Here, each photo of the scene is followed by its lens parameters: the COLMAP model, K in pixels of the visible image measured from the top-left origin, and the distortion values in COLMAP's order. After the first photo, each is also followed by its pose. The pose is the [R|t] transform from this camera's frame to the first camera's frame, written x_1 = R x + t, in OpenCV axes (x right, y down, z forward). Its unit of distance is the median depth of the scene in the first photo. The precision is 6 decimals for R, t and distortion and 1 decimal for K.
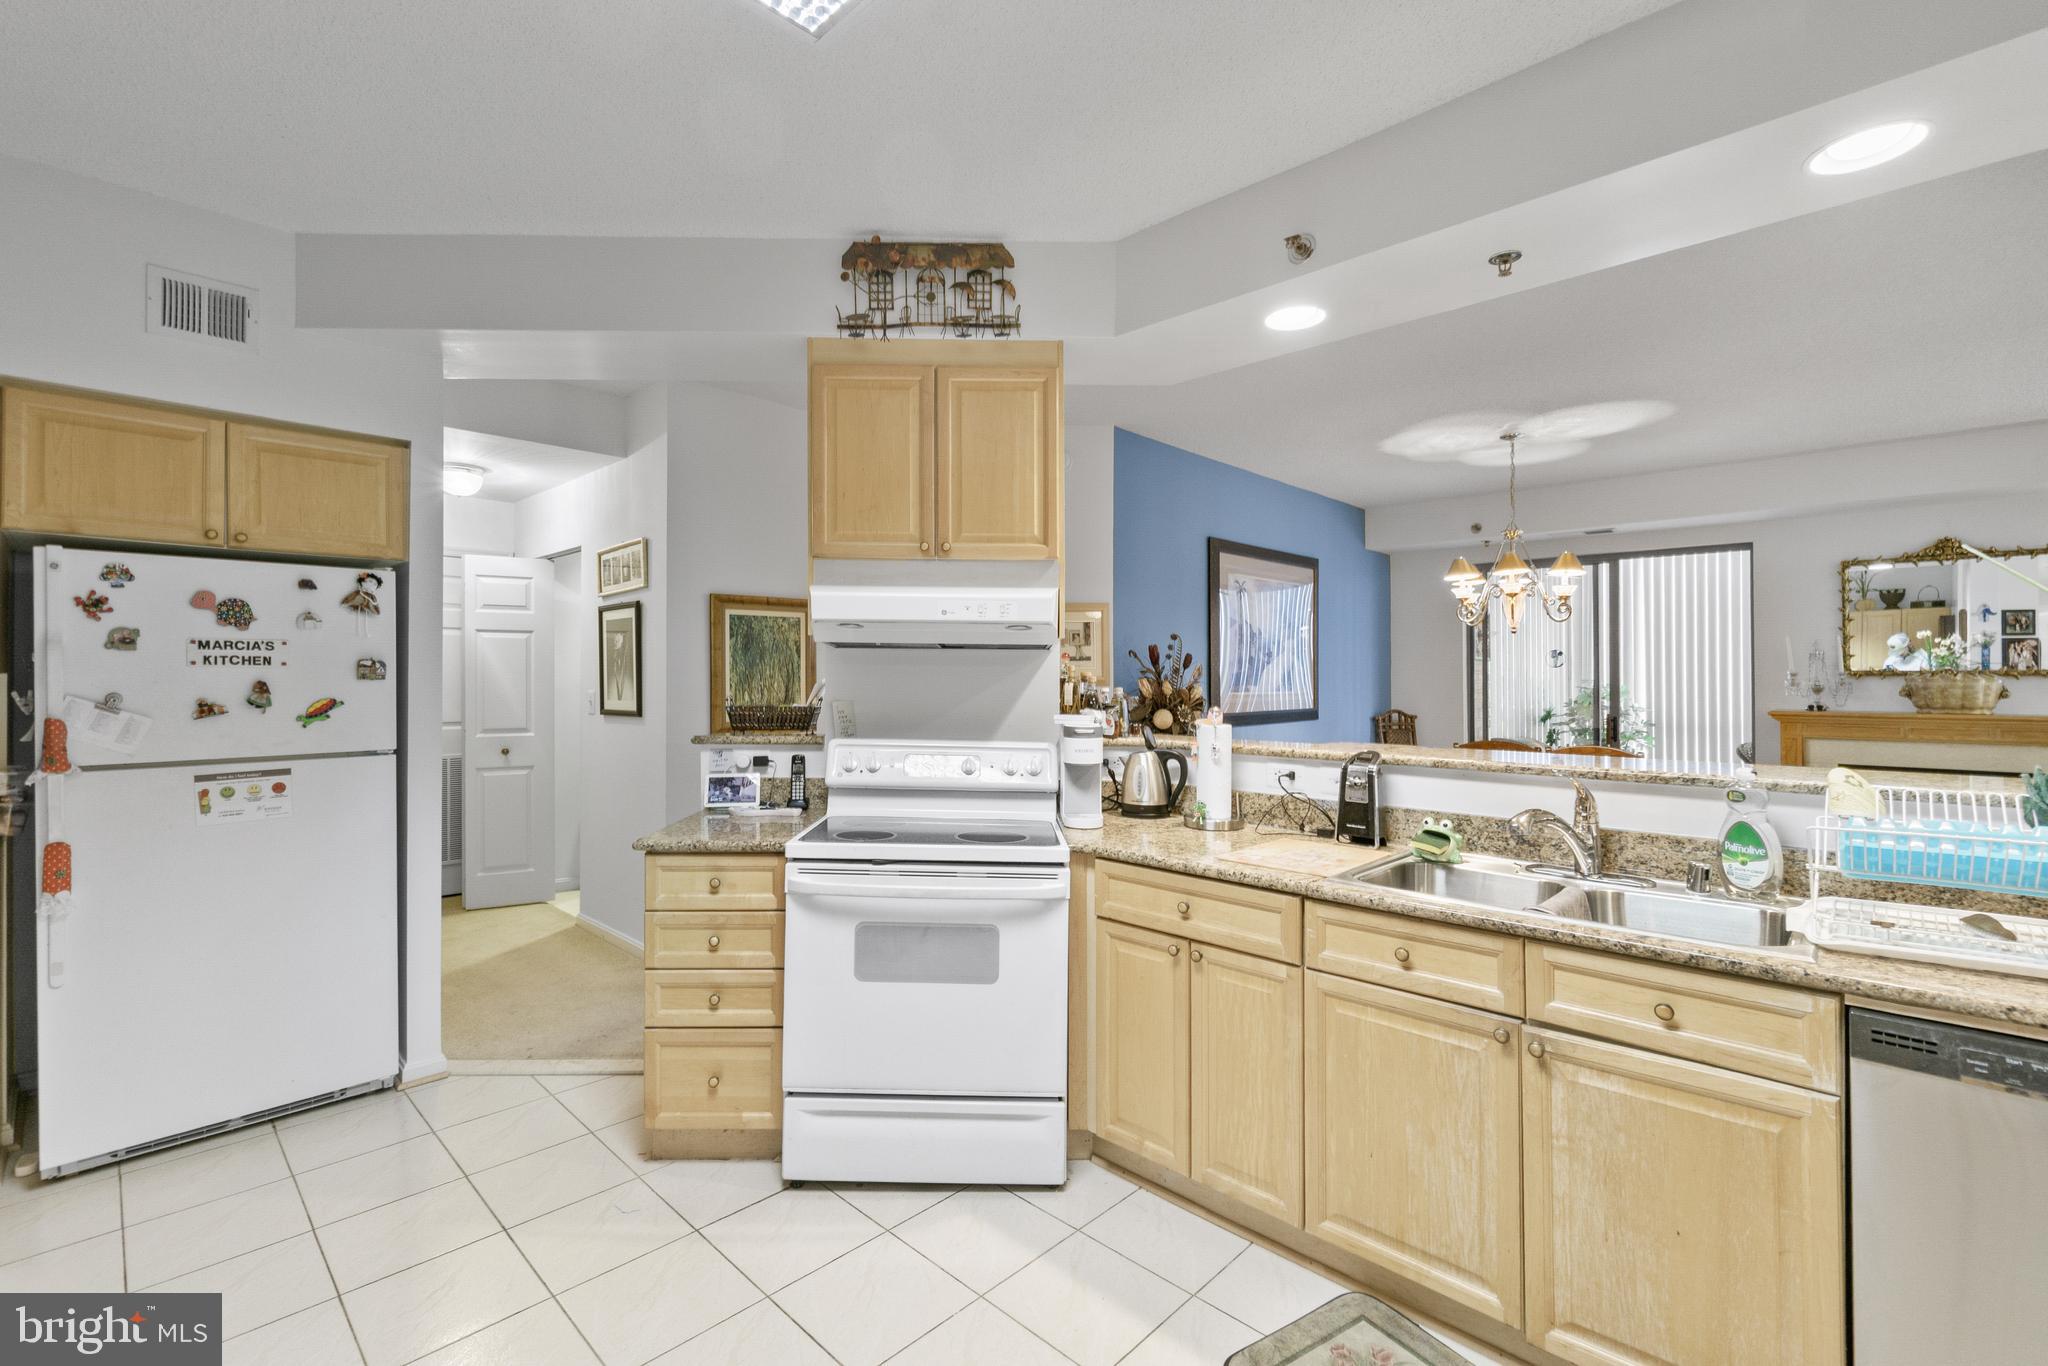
lens RADIAL K [[897.9, 0, 1008.6], [0, 897.9, 666.2], [0, 0, 1]] dist [-0.007014, 0.002311]
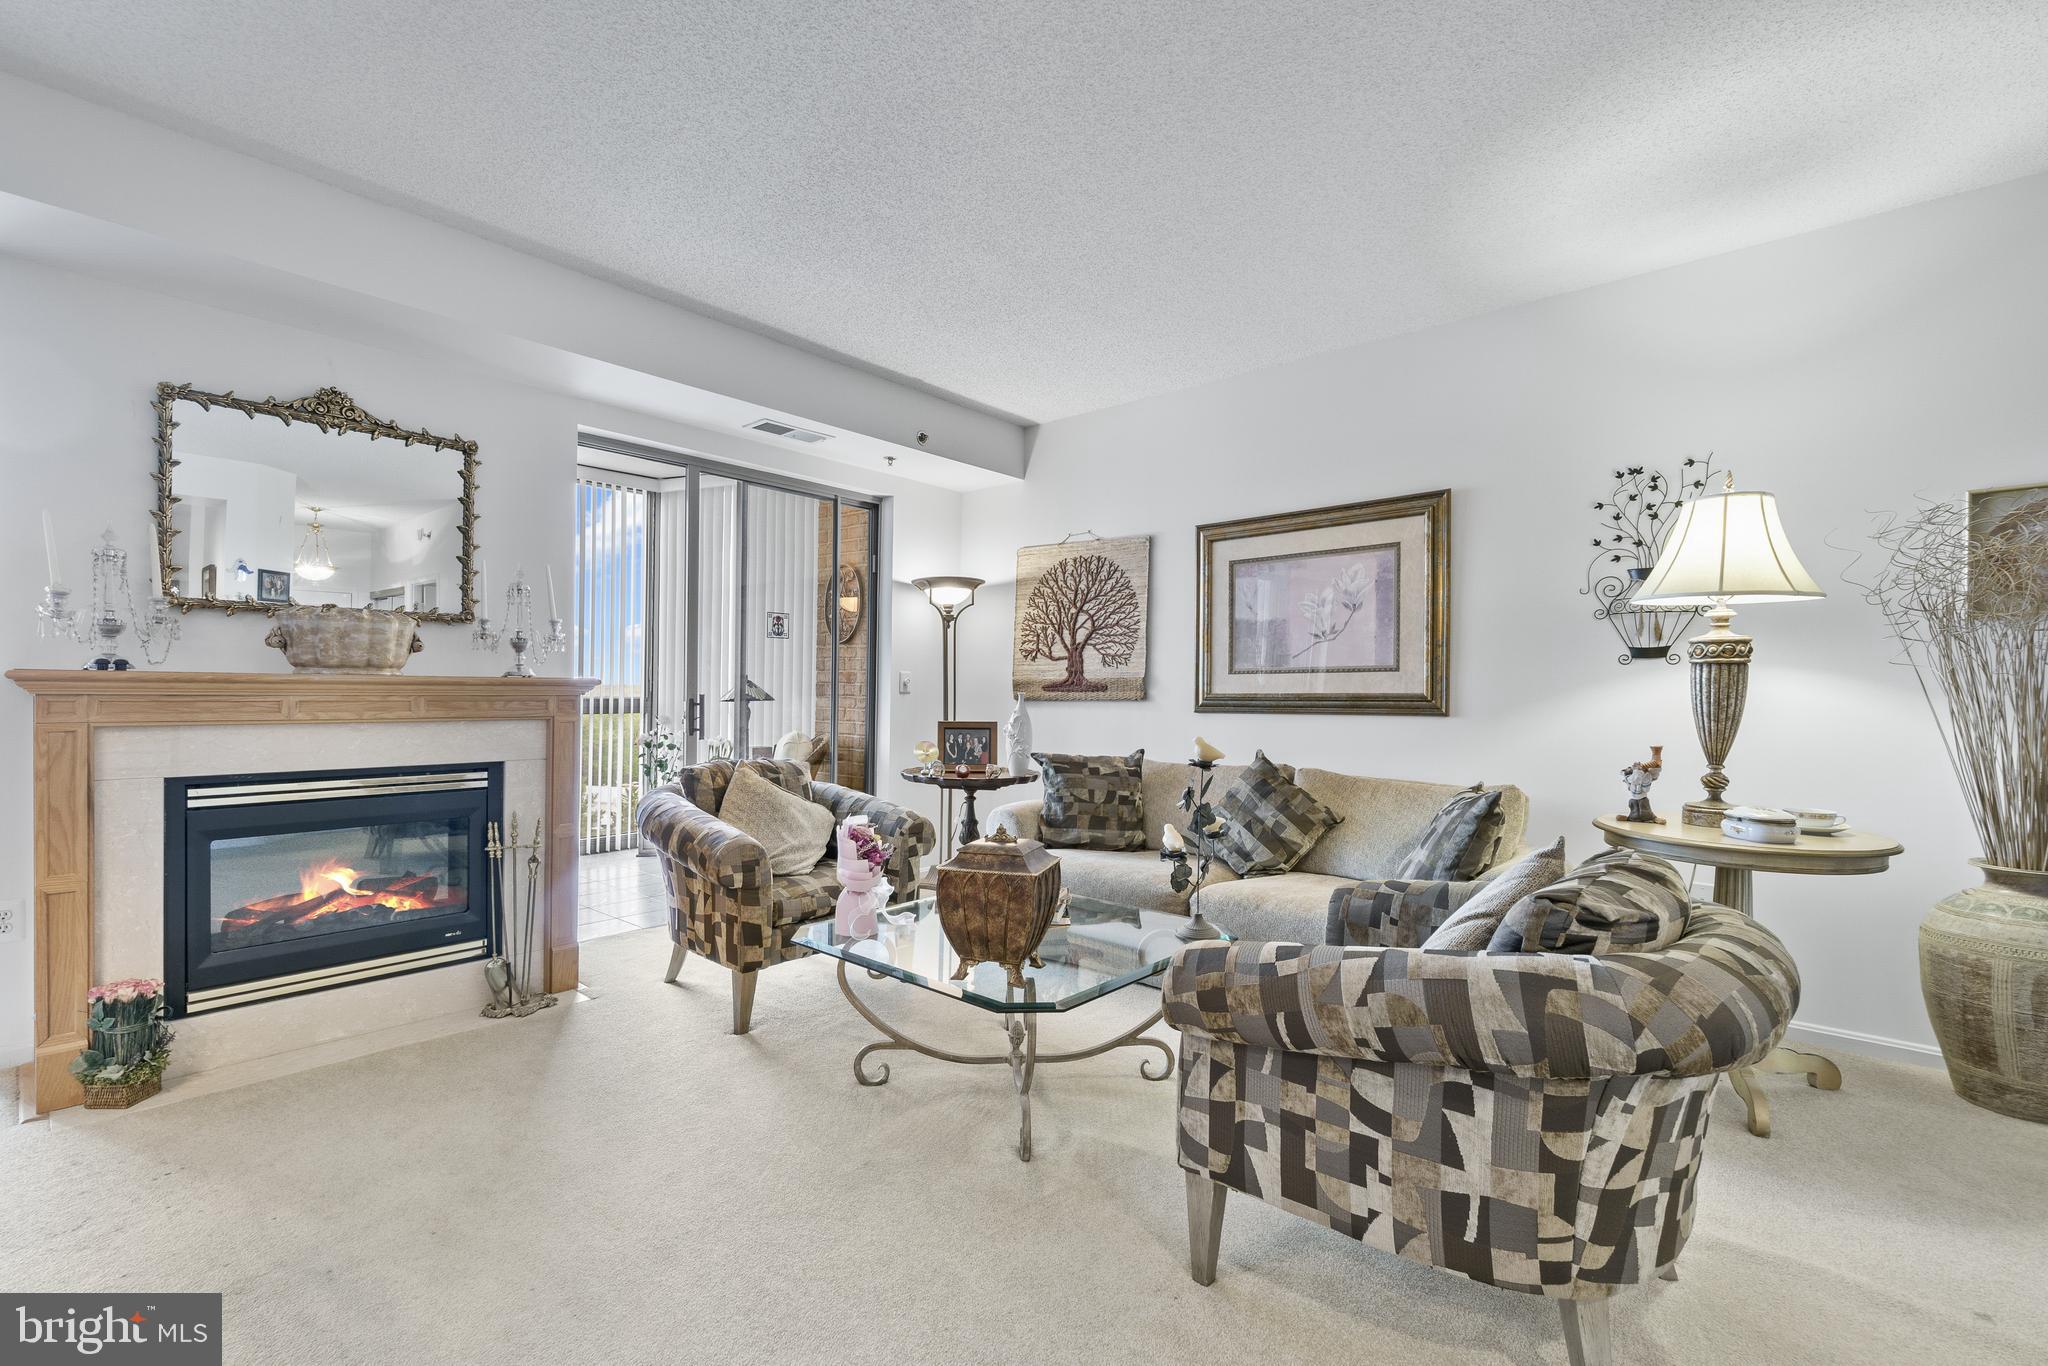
lens RADIAL K [[897.9, 0, 1019.6], [0, 897.9, 689.8], [0, 0, 1]] dist [-0.007014, 0.002311]
pose [[-0.053025, -0.002043, 0.998591, 0.446036], [-0.025595, 0.999672, 0.000686, 0.052766], [-0.998265, -0.025523, -0.053060, 0.603087]]
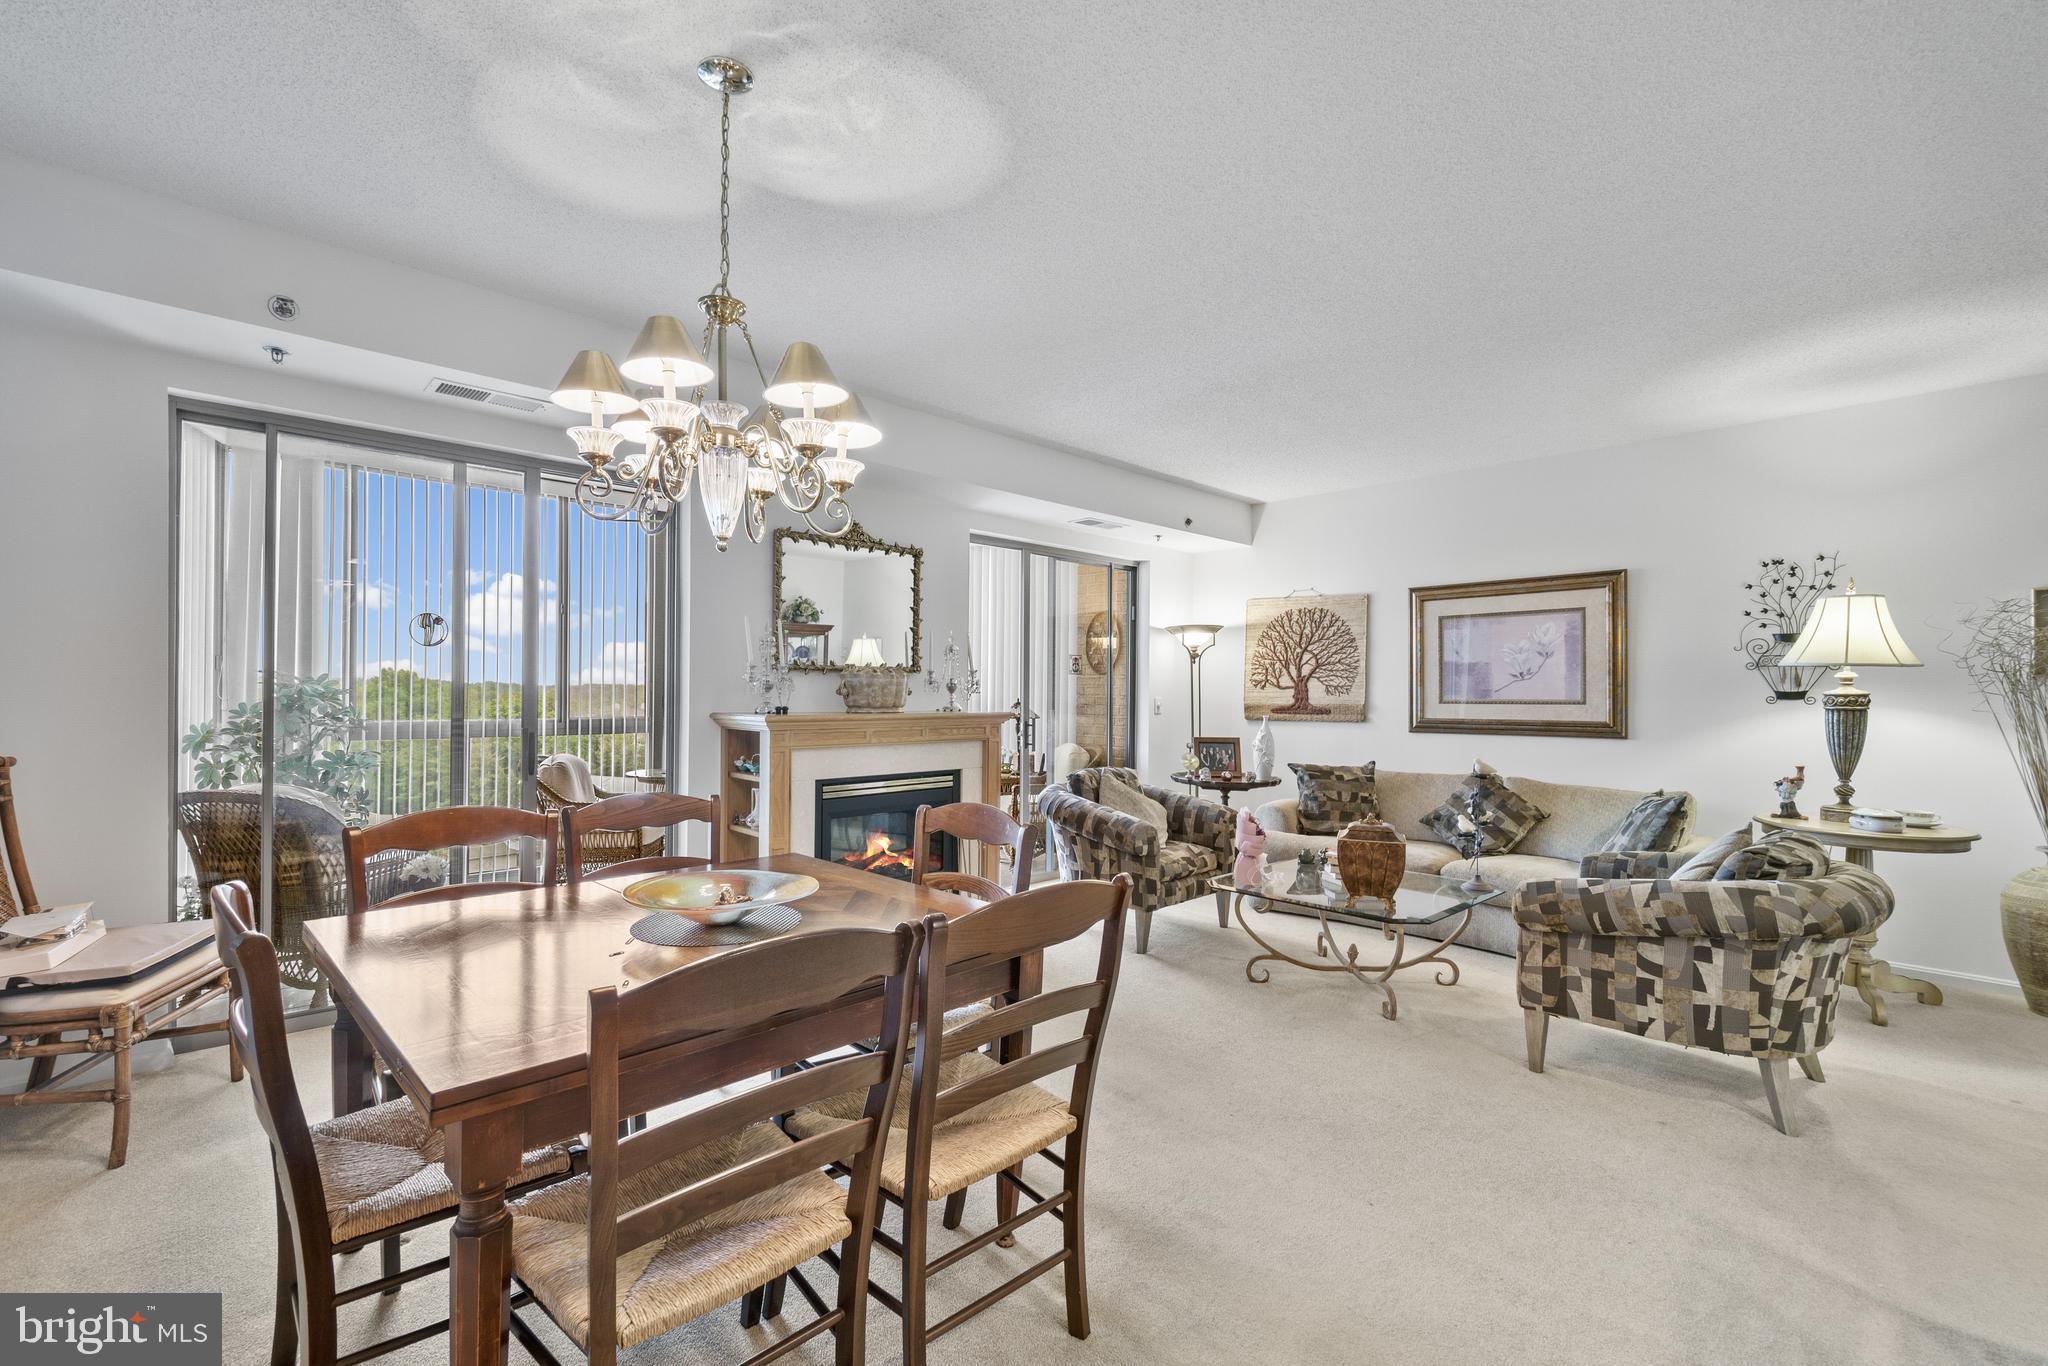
lens RADIAL K [[897.9, 0, 1005.8], [0, 897.9, 672.7], [0, 0, 1]] dist [-0.007014, 0.002311]
pose [[0.039625, 0.015670, 0.999092, 0.141538], [-0.024631, 0.999589, -0.014701, 0.023249], [-0.998911, -0.024026, 0.039994, 0.865991]]
